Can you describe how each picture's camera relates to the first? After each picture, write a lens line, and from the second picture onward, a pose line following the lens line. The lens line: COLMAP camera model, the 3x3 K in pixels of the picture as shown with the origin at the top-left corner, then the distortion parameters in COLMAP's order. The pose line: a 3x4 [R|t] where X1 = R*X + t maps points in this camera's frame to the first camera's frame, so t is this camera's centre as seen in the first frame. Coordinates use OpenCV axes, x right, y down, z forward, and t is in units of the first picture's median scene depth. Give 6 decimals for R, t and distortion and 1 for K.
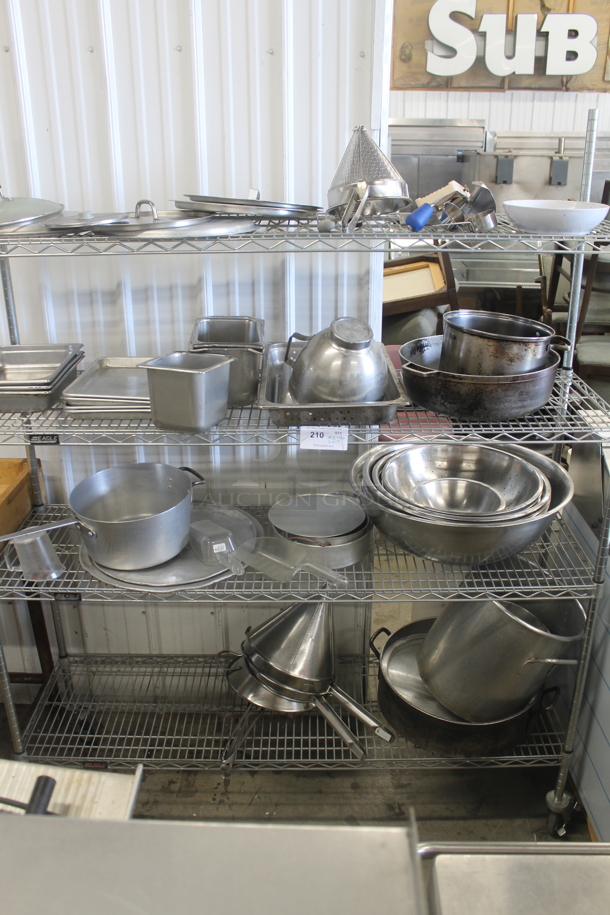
lens RADIAL K [[810.8, 0, 305.0], [0, 810.8, 457.2], [0, 0, 1]] dist [-0.131811, 0.088002]
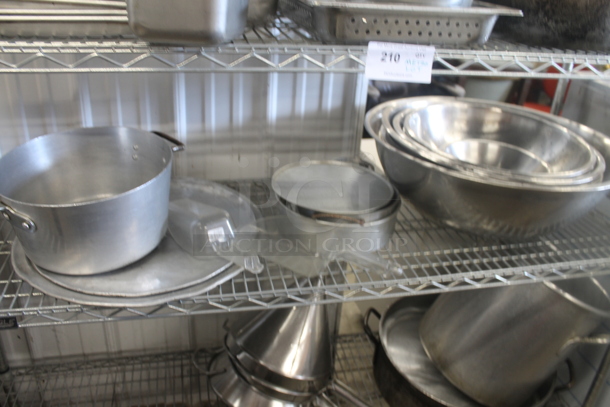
lens RADIAL K [[540.5, 0, 305.8], [0, 540.5, 202.5], [0, 0, 1]] dist [-0.131811, 0.088002]
pose [[0.974708, -0.041473, 0.219601, -0.124078], [0.024408, 0.996507, 0.079857, 0.043519], [-0.222146, -0.072477, 0.972316, 0.480740]]
